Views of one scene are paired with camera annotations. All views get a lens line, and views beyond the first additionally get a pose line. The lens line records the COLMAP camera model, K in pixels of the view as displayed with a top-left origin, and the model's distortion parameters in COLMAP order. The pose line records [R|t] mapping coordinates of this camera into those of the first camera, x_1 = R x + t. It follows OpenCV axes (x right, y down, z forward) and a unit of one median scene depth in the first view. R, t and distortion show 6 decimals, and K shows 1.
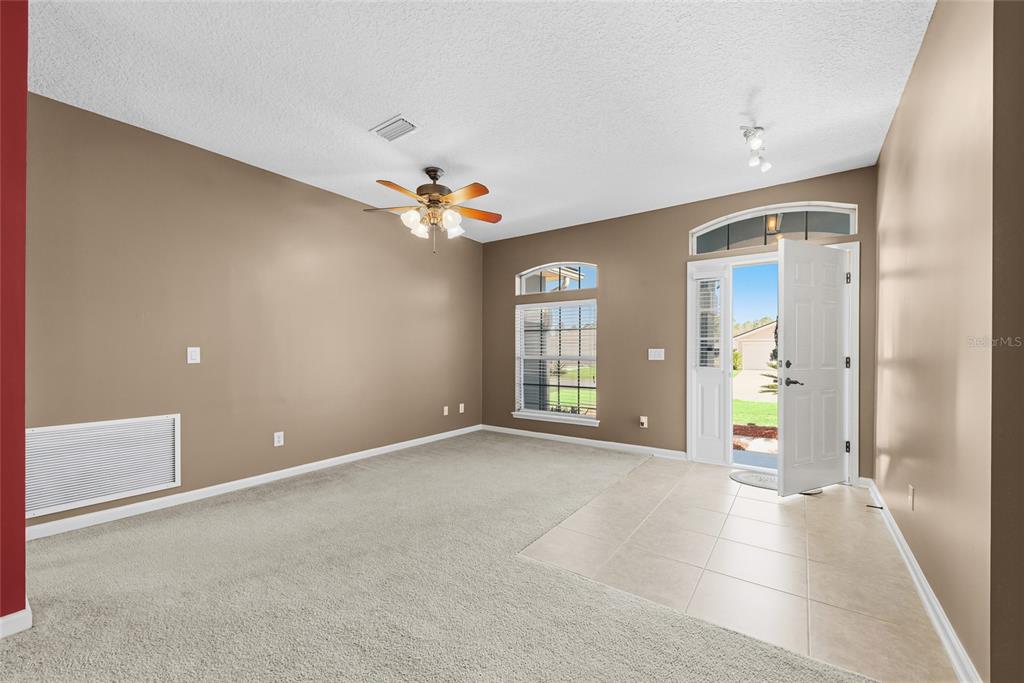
lens RADIAL K [[409.3, 0, 515.4], [0, 409.3, 348.1], [0, 0, 1]] dist [0.001762, 0.000047]
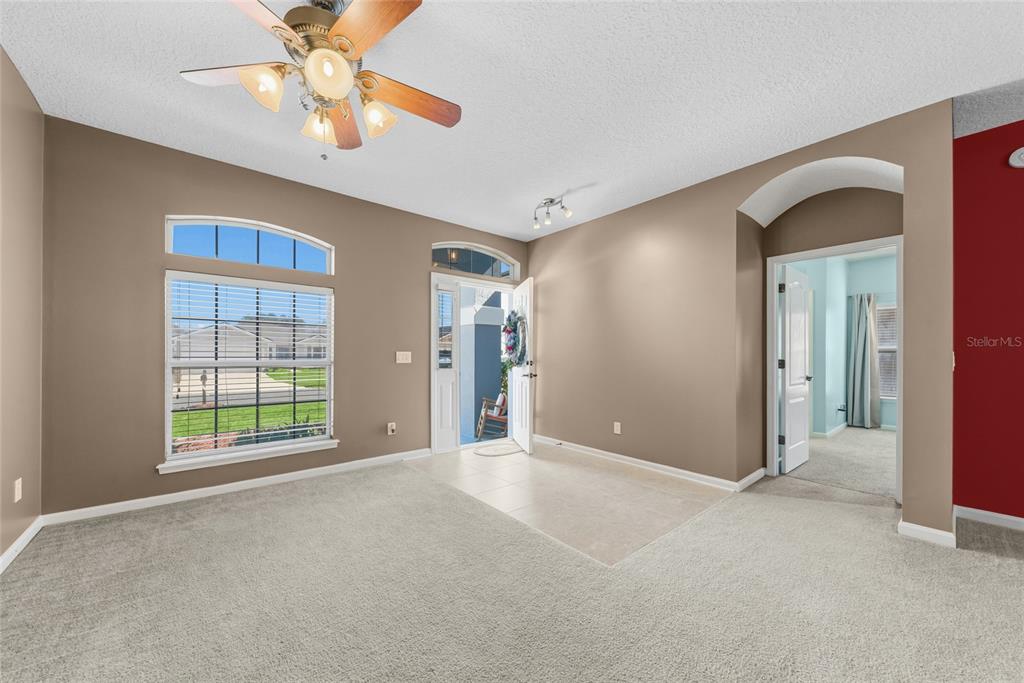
lens RADIAL K [[370.6, 0, 512.4], [0, 370.6, 348.8], [0, 0, 1]] dist [0.000849, 0.000051]
pose [[0.249546, 0.016435, 0.968223, -0.449136], [-0.013430, 0.999819, -0.013510, 0.003680], [-0.968270, -0.009632, 0.249722, 0.515322]]
